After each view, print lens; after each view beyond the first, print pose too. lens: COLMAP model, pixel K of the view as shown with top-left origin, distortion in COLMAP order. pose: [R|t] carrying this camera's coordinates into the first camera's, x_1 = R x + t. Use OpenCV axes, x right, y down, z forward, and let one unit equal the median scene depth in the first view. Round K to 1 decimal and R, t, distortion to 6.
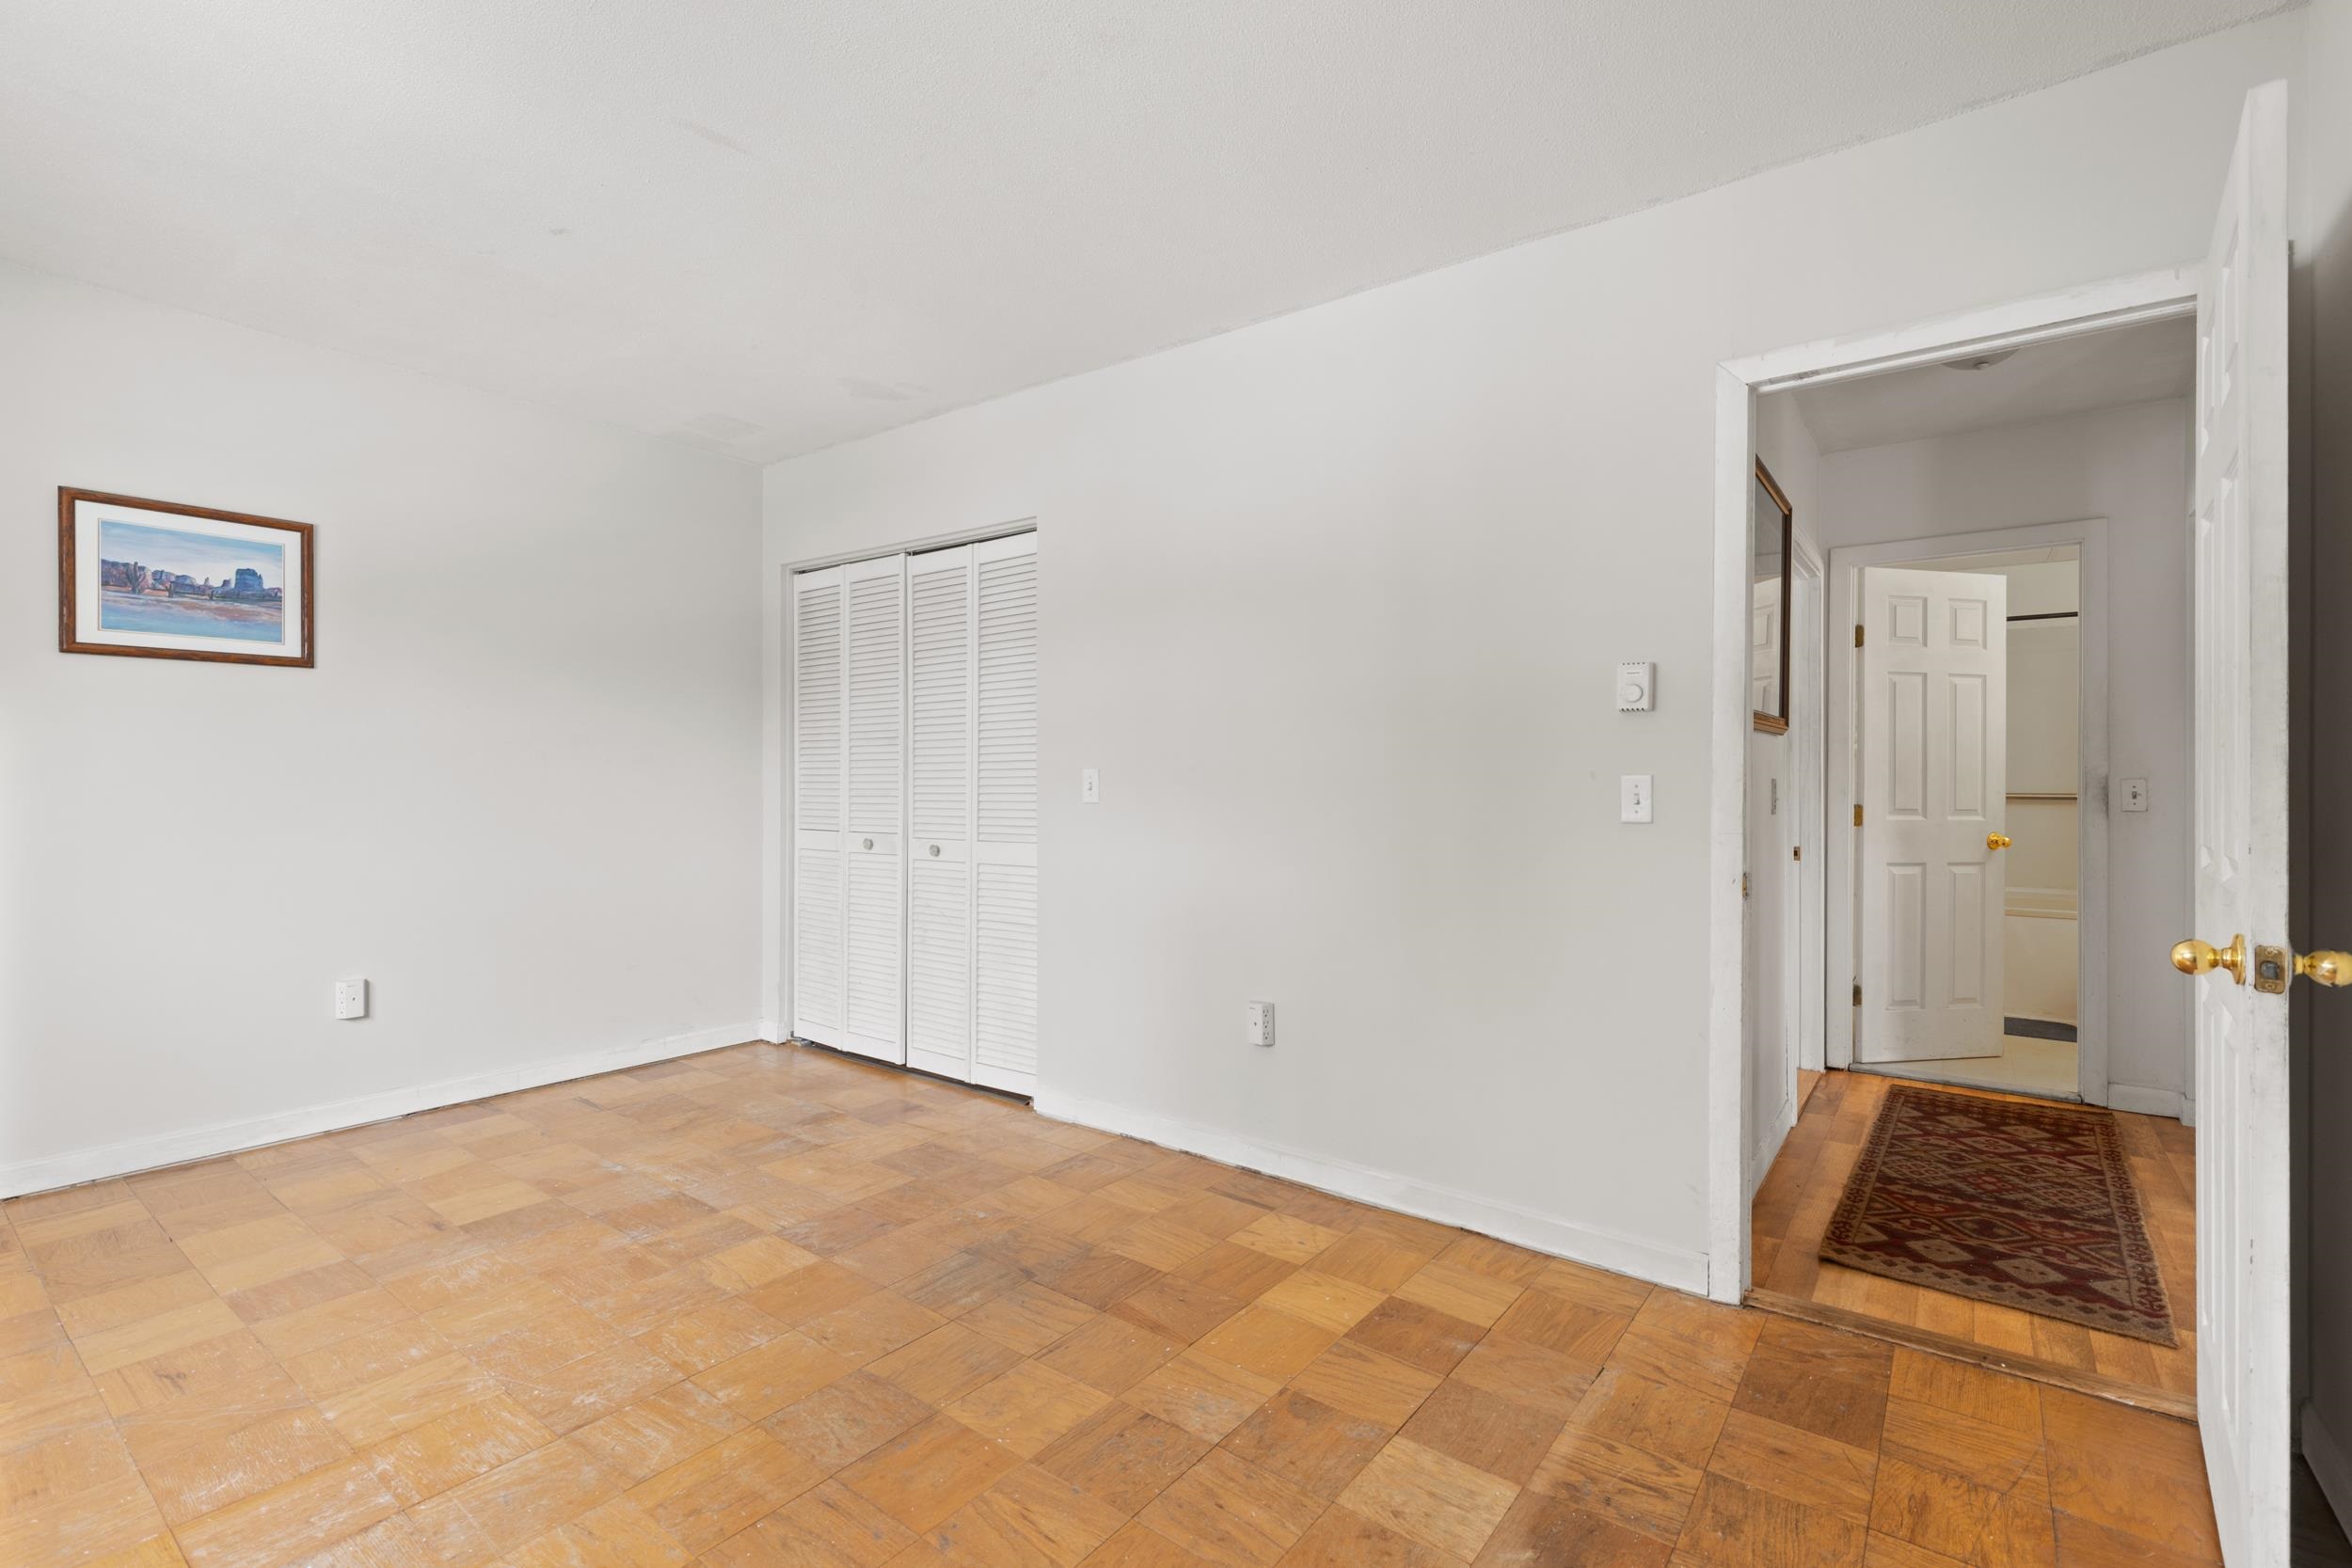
lens RADIAL K [[1060.7, 0, 1176.8], [0, 1060.7, 779.1], [0, 0, 1]] dist [0.007432, -0.000597]
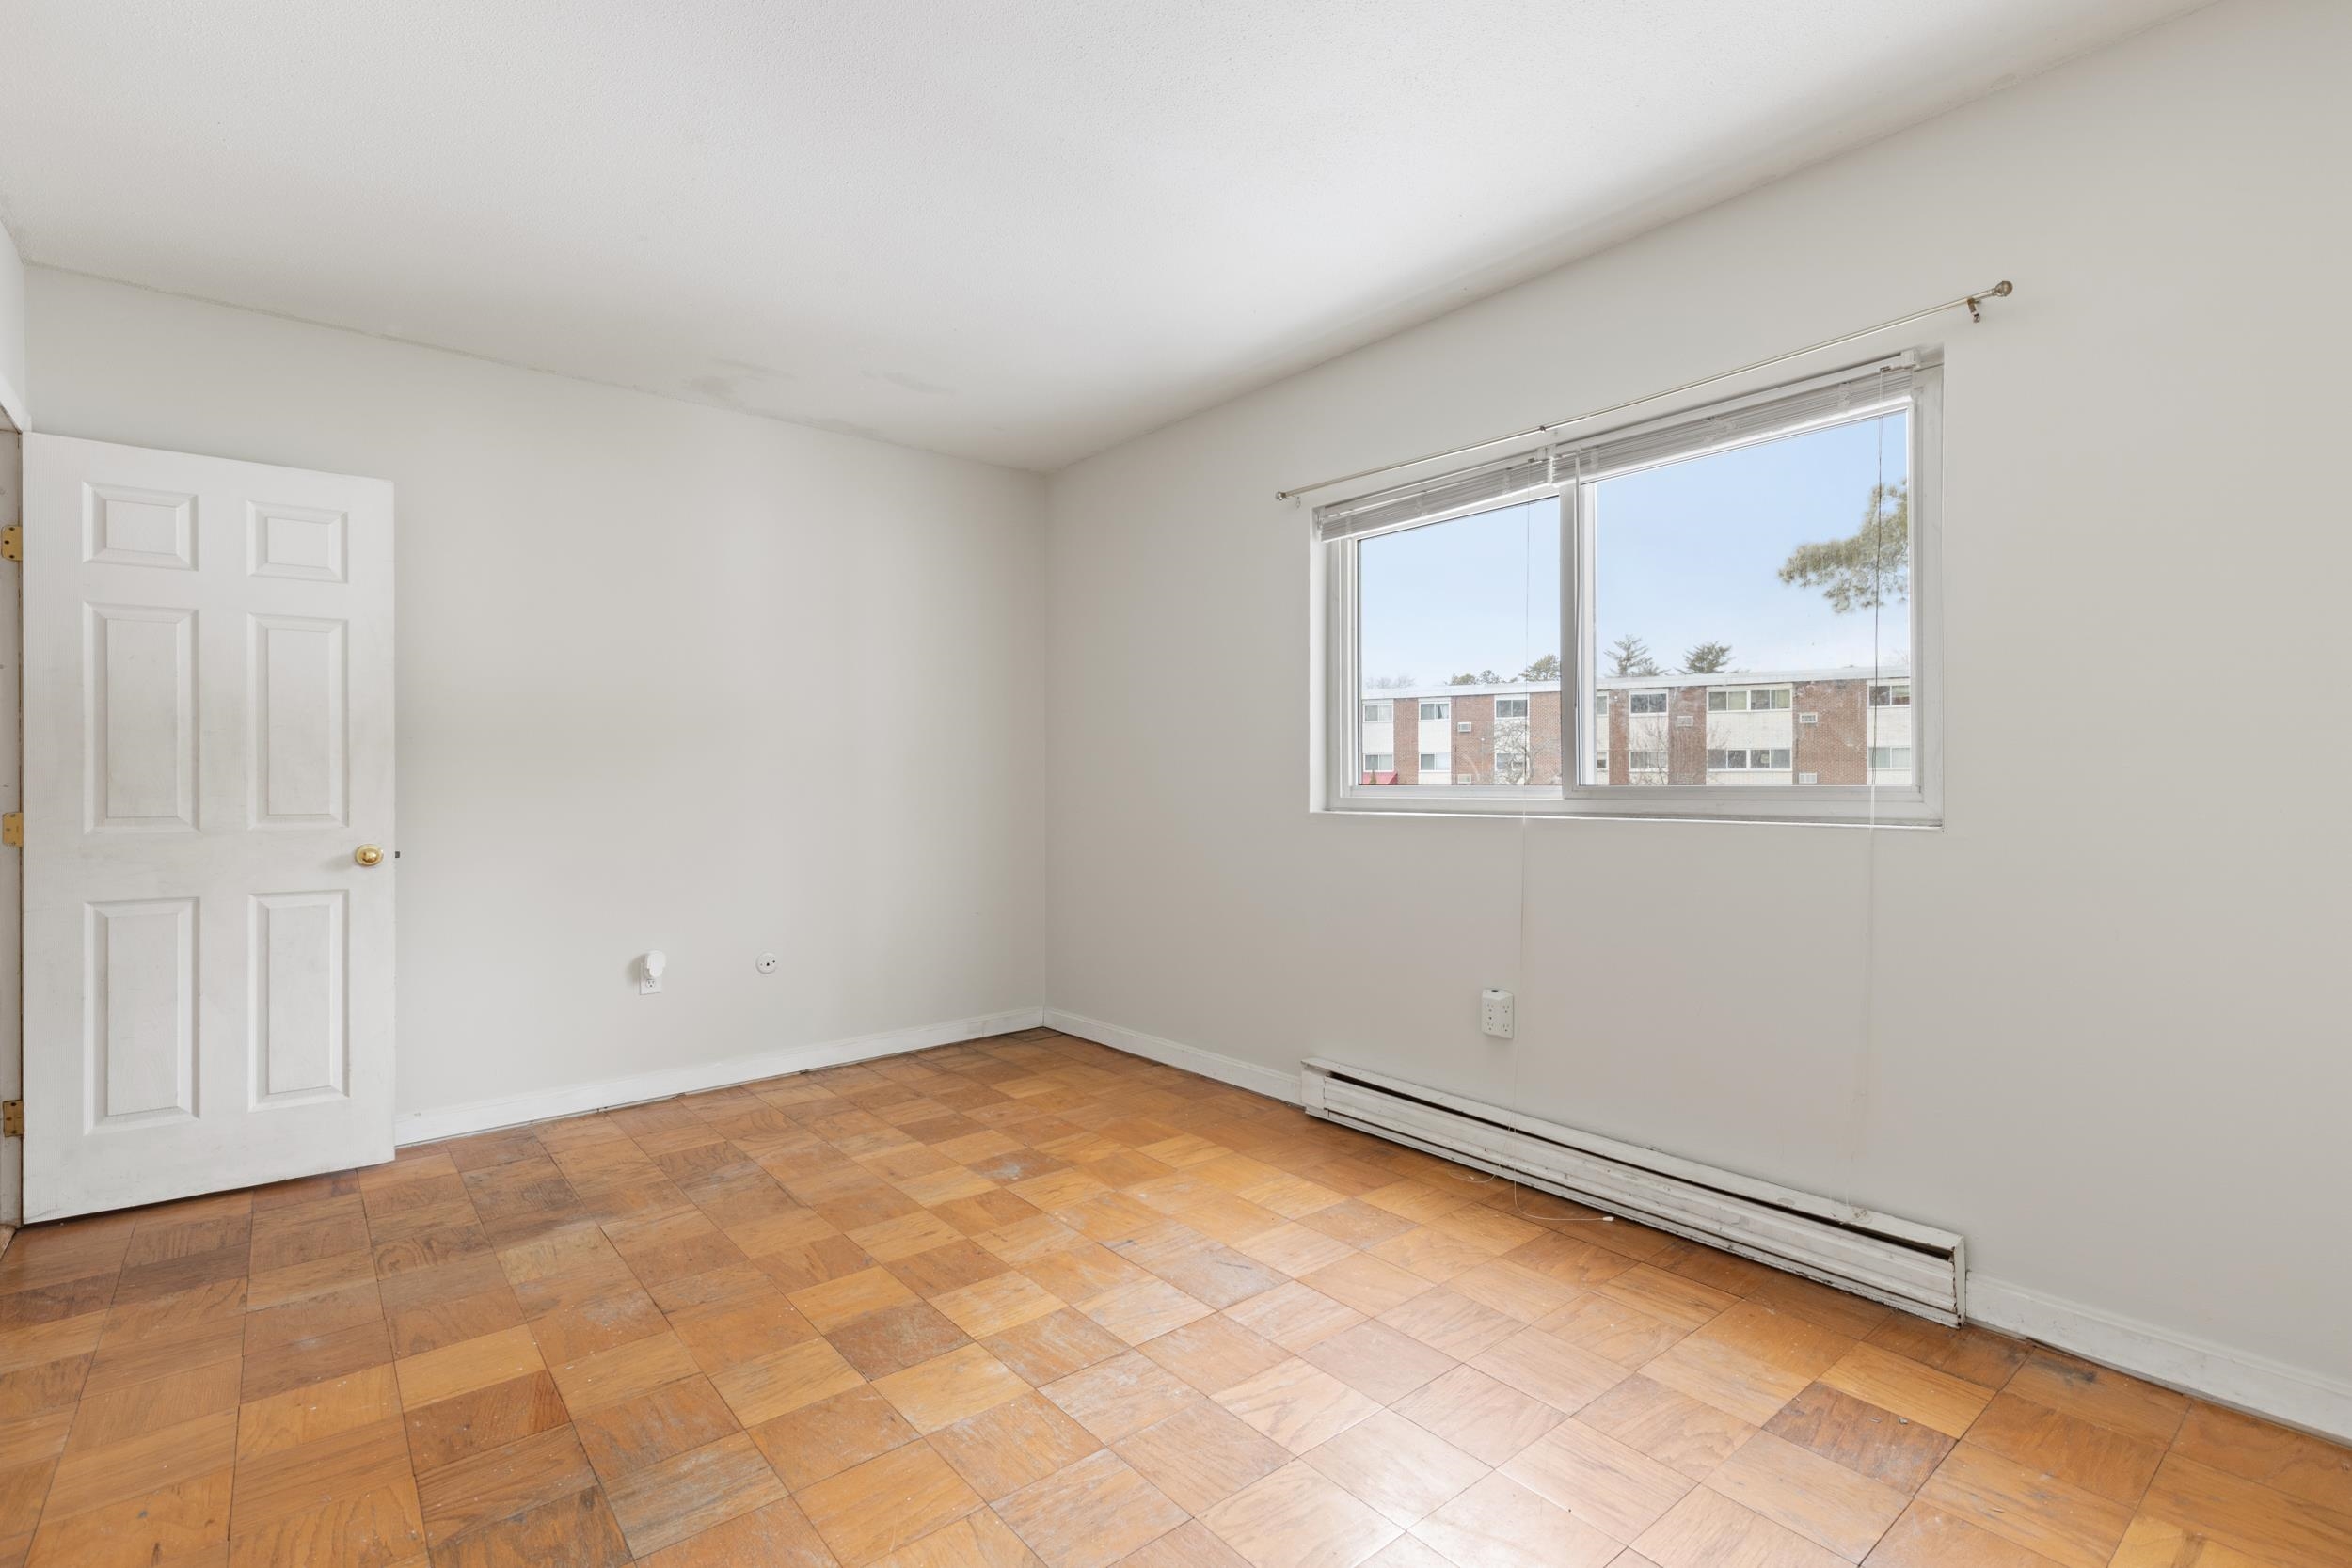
lens RADIAL K [[1084.9, 0, 1171.9], [0, 1084.9, 777.3], [0, 0, 1]] dist [0.002708, 0.000113]
pose [[-0.971844, -0.002198, 0.235613, -0.520237], [-0.002035, 0.999997, 0.000934, 0.000720], [-0.235615, 0.000428, -0.971846, 1.239349]]
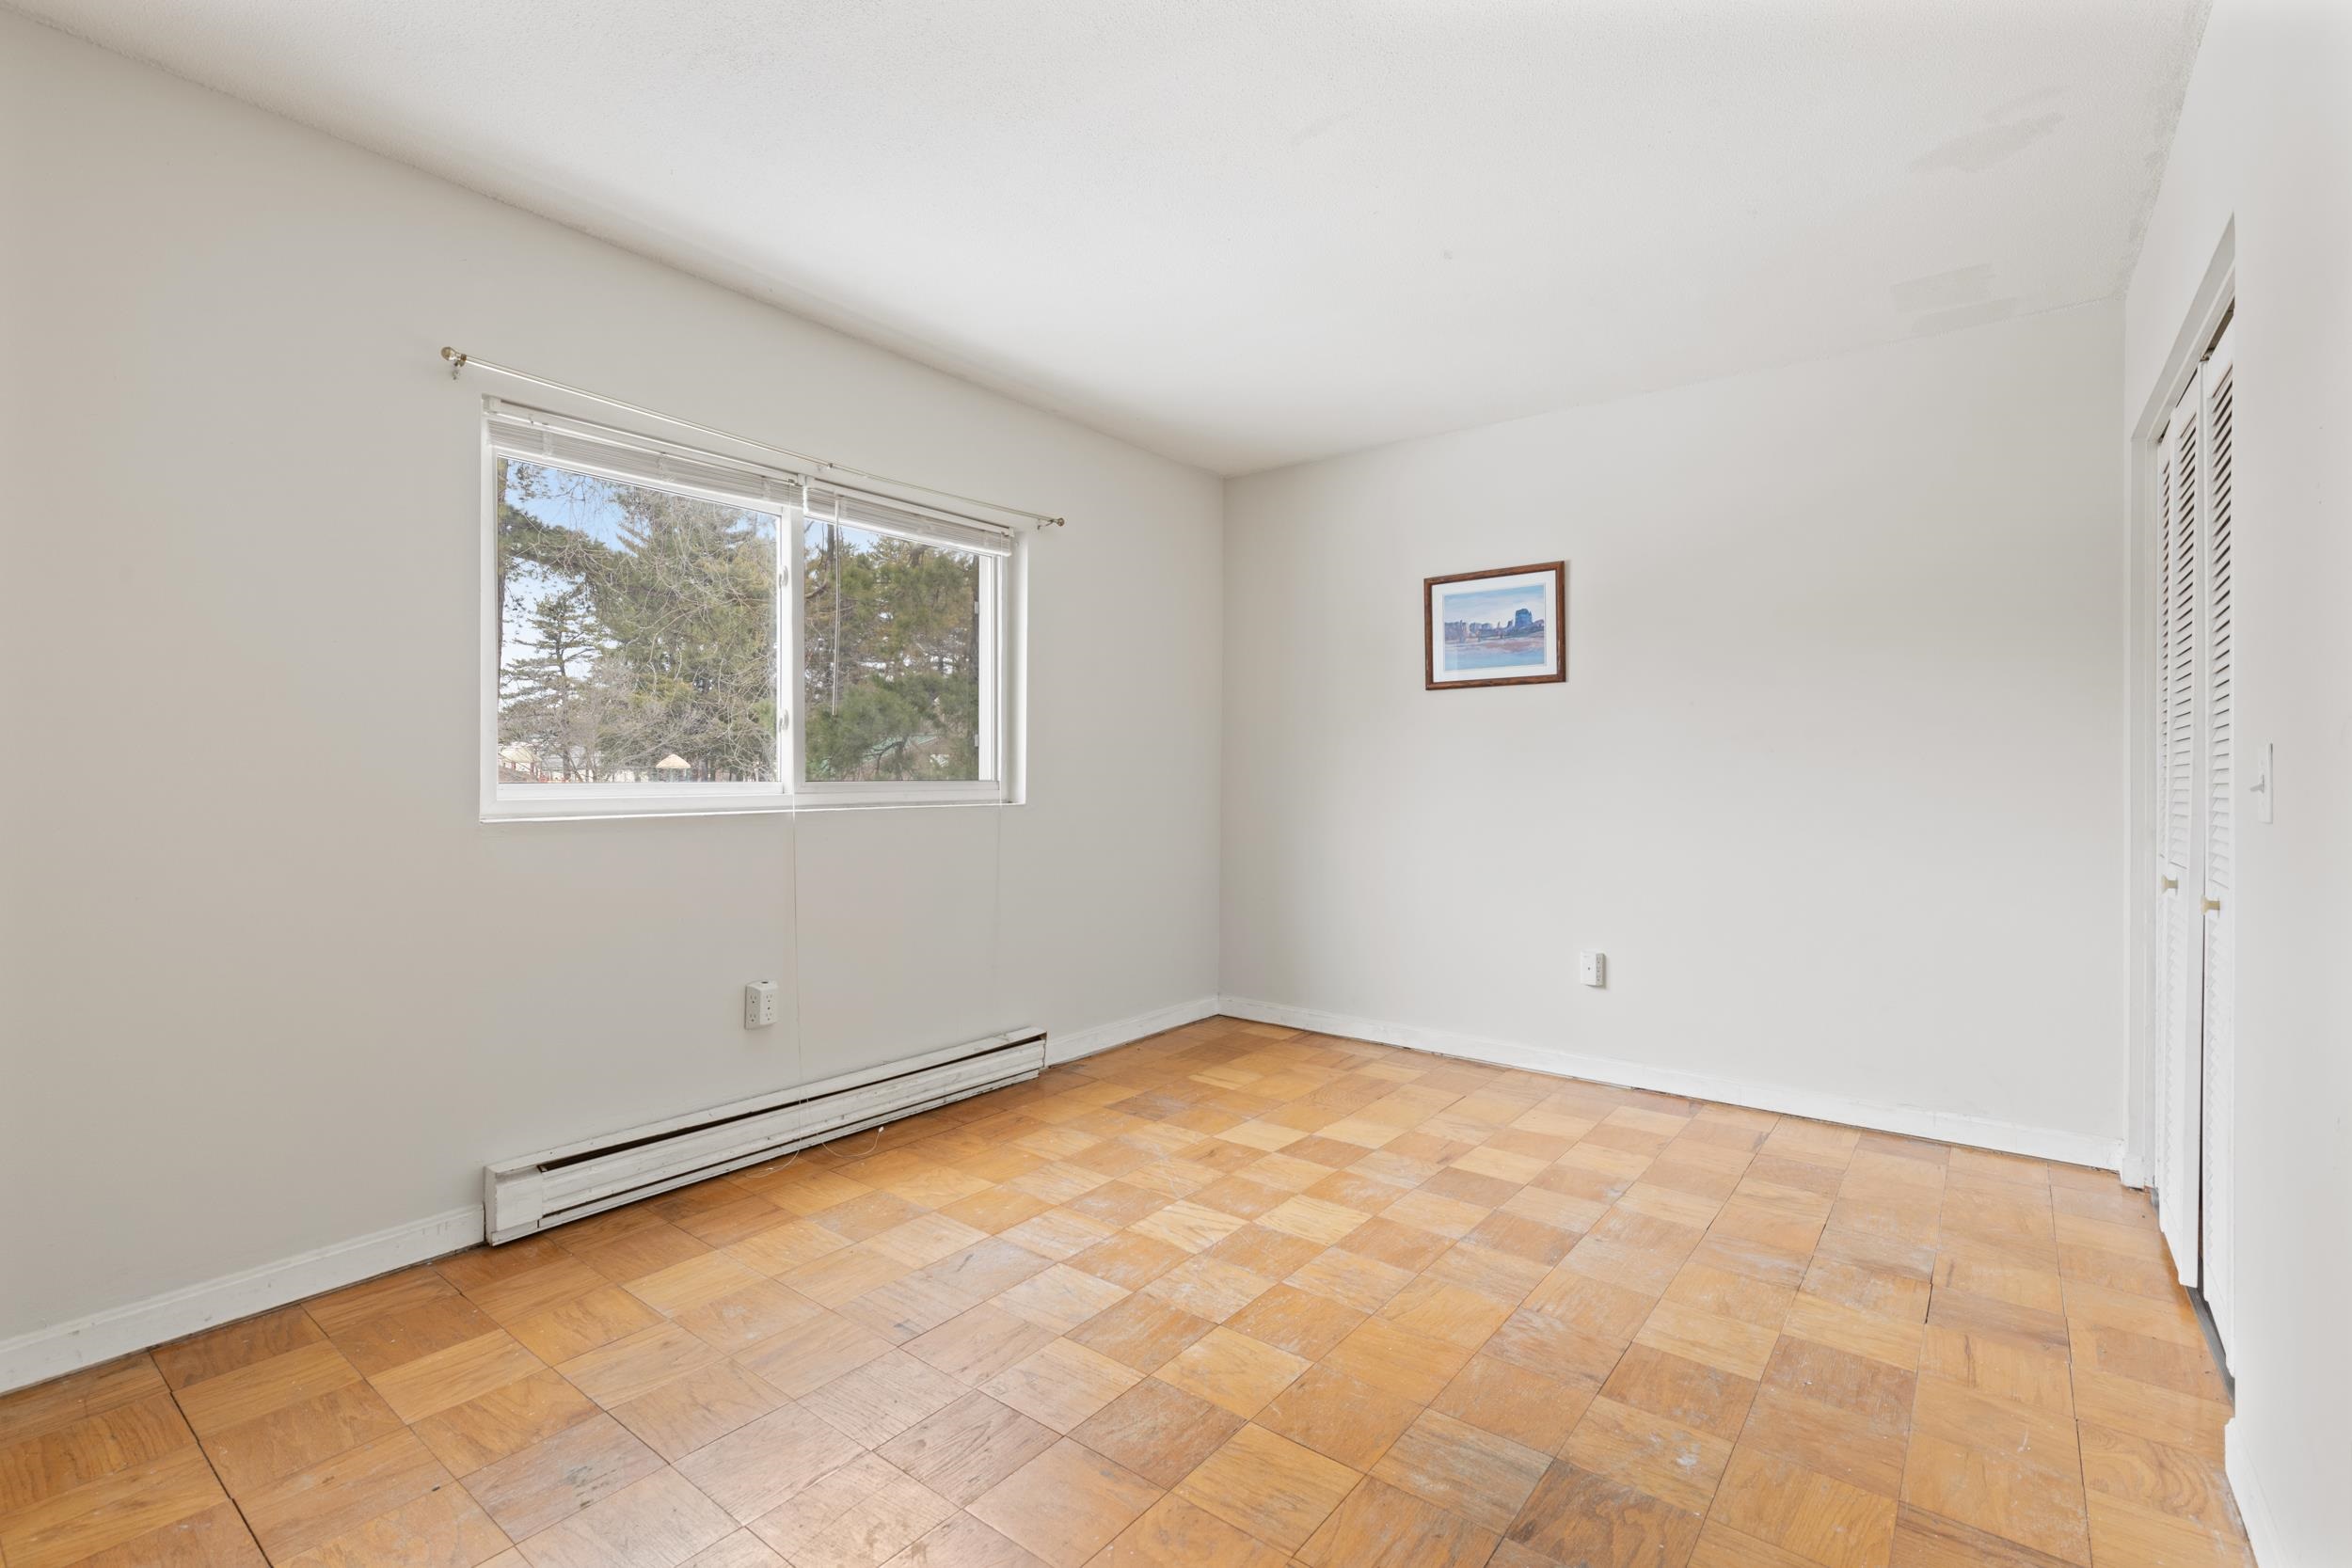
lens RADIAL K [[1060.7, 0, 1176.8], [0, 1060.7, 779.1], [0, 0, 1]] dist [0.007432, -0.000597]
pose [[-0.012286, 0.000613, -0.999924, 0.399590], [-0.001096, 0.999999, 0.000627, 0.003848], [0.999924, 0.001103, -0.012285, 0.619822]]
